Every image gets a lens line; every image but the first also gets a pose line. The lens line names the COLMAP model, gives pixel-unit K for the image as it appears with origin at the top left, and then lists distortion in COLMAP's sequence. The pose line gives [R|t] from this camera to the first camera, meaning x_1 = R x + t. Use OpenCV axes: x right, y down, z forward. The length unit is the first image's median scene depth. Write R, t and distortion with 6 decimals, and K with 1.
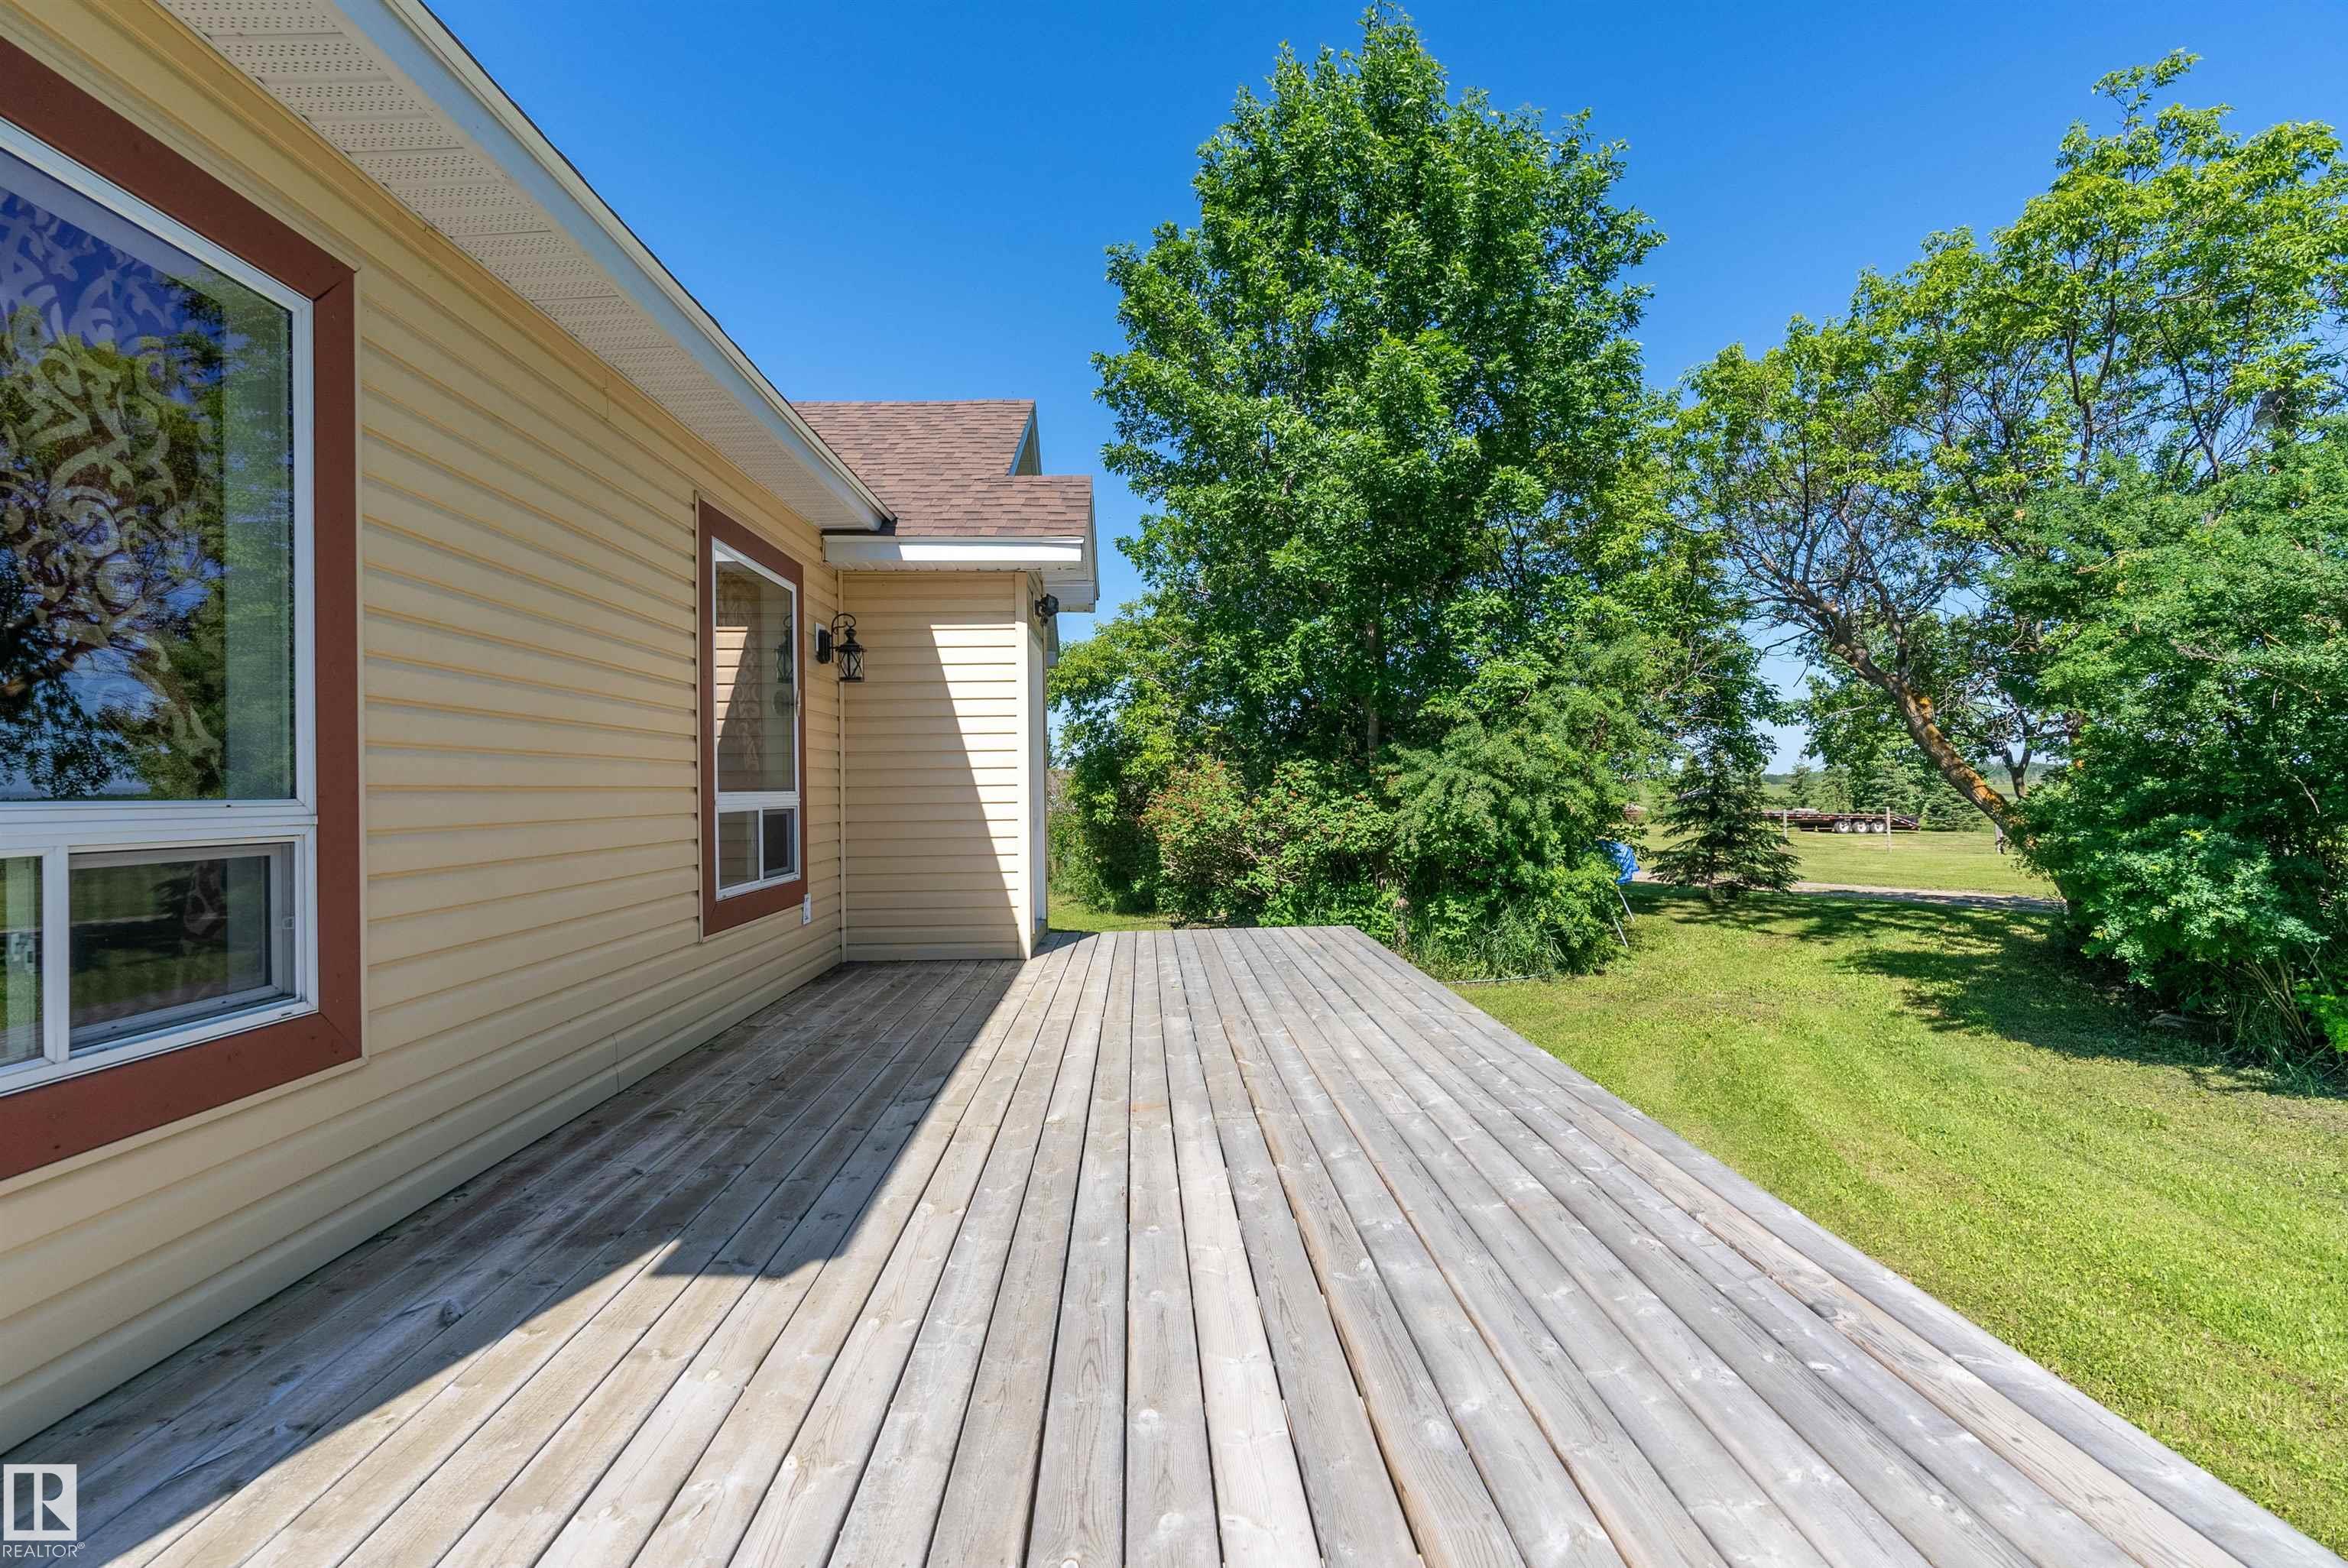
lens RADIAL K [[1061.7, 0, 1173.3], [0, 1061.7, 784.0], [0, 0, 1]] dist [-0.000692, 0.000107]
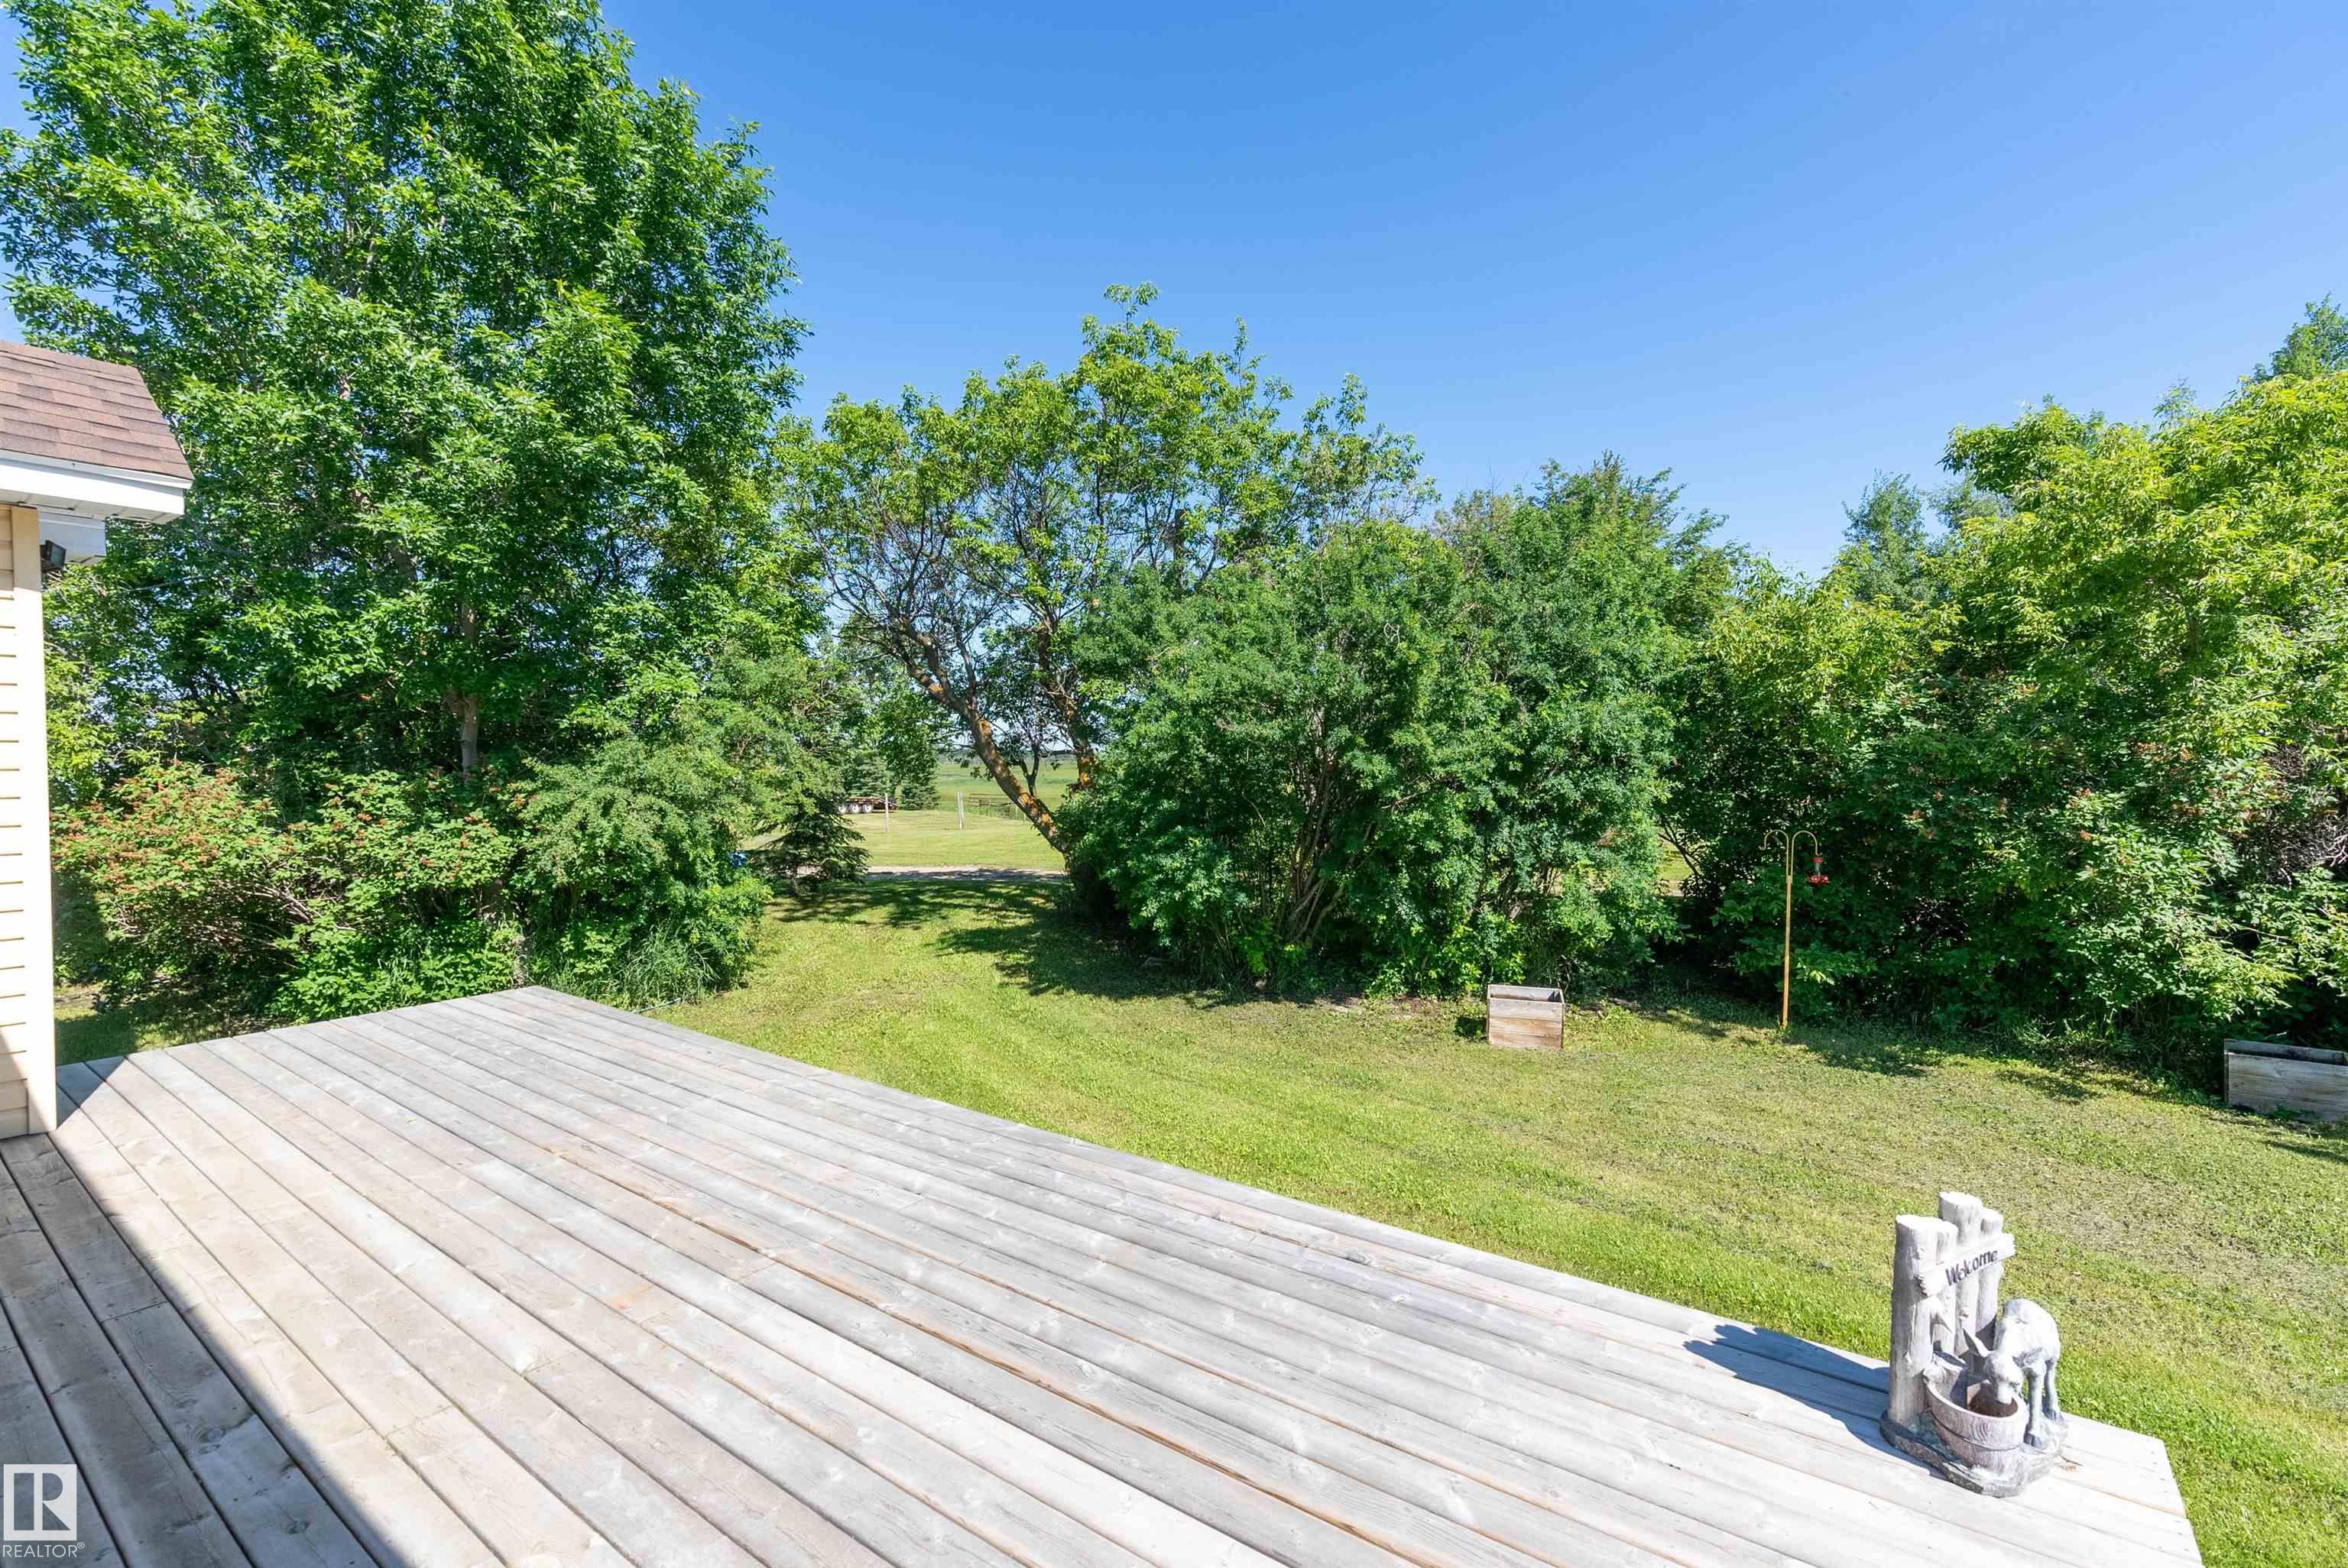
lens RADIAL K [[1061.7, 0, 1174.4], [0, 1061.7, 787.1], [0, 0, 1]] dist [-0.000692, 0.000107]
pose [[0.618263, -0.011322, 0.785890, -0.154495], [-0.009487, 0.999716, 0.021867, -0.041078], [-0.785914, -0.020975, 0.617980, 0.070386]]
